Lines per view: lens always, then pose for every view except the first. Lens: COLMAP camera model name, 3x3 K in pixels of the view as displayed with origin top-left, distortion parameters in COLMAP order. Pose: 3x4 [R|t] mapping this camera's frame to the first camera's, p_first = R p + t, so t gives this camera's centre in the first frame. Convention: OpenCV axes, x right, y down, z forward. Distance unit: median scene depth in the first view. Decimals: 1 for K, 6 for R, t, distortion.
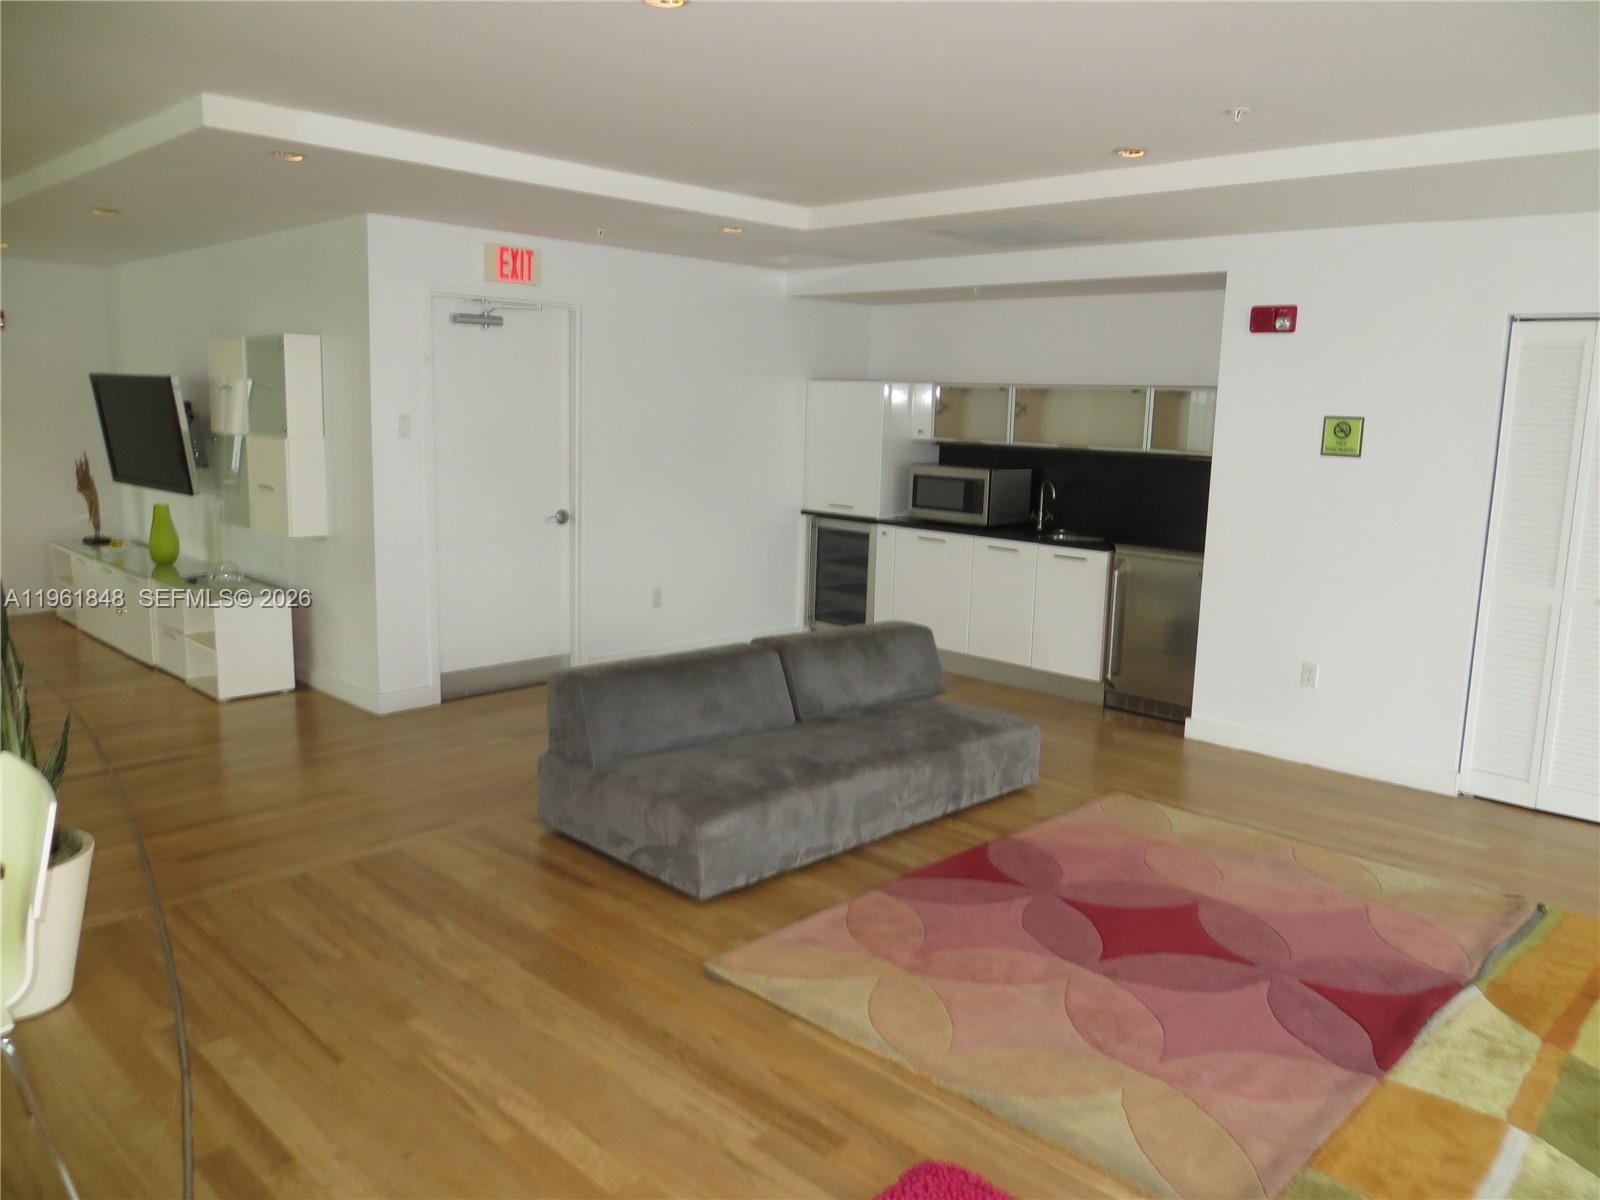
lens RADIAL K [[1198.9, 0, 800.3], [0, 1198.9, 593.7], [0, 0, 1]] dist [-0.012217, -0.002279]
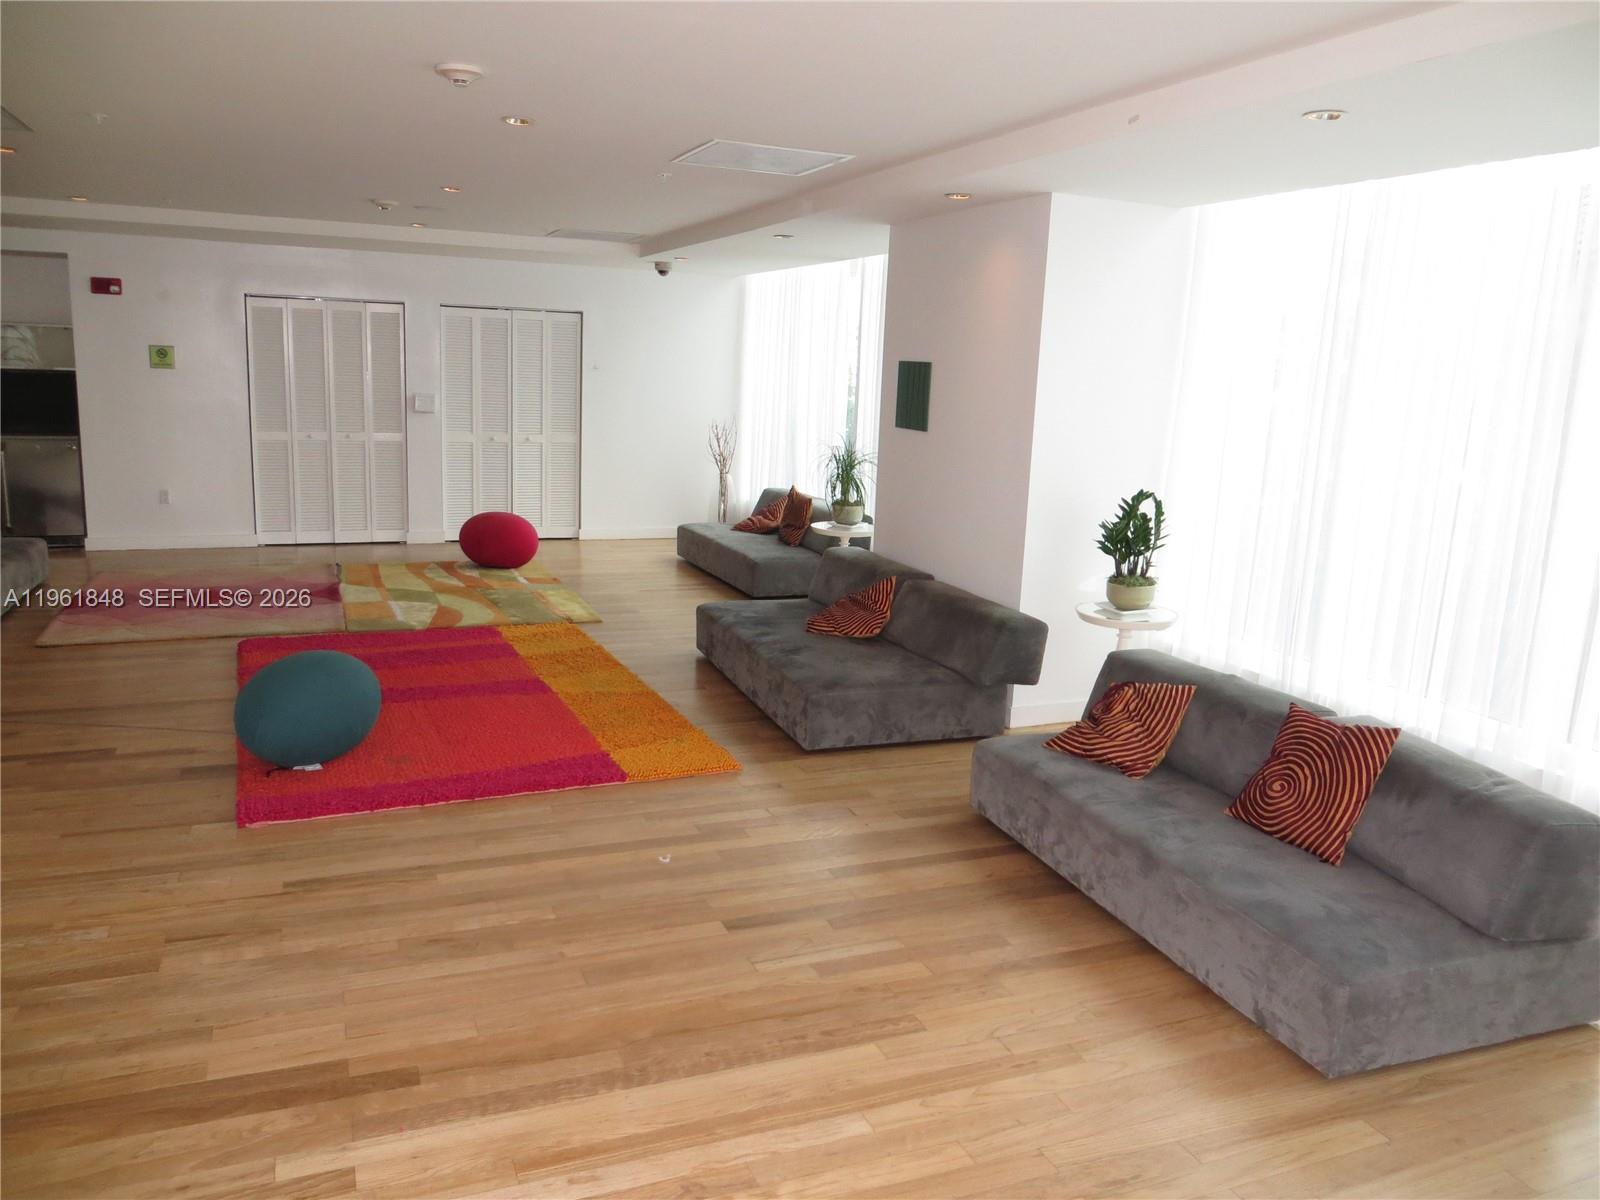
lens RADIAL K [[1198.9, 0, 799.1], [0, 1198.9, 600.1], [0, 0, 1]] dist [-0.012217, -0.002279]
pose [[0.407329, -0.192655, 0.892730, -0.765382], [0.113671, 0.980591, 0.159750, 0.042509], [-0.906180, 0.036406, 0.421322, -0.545919]]
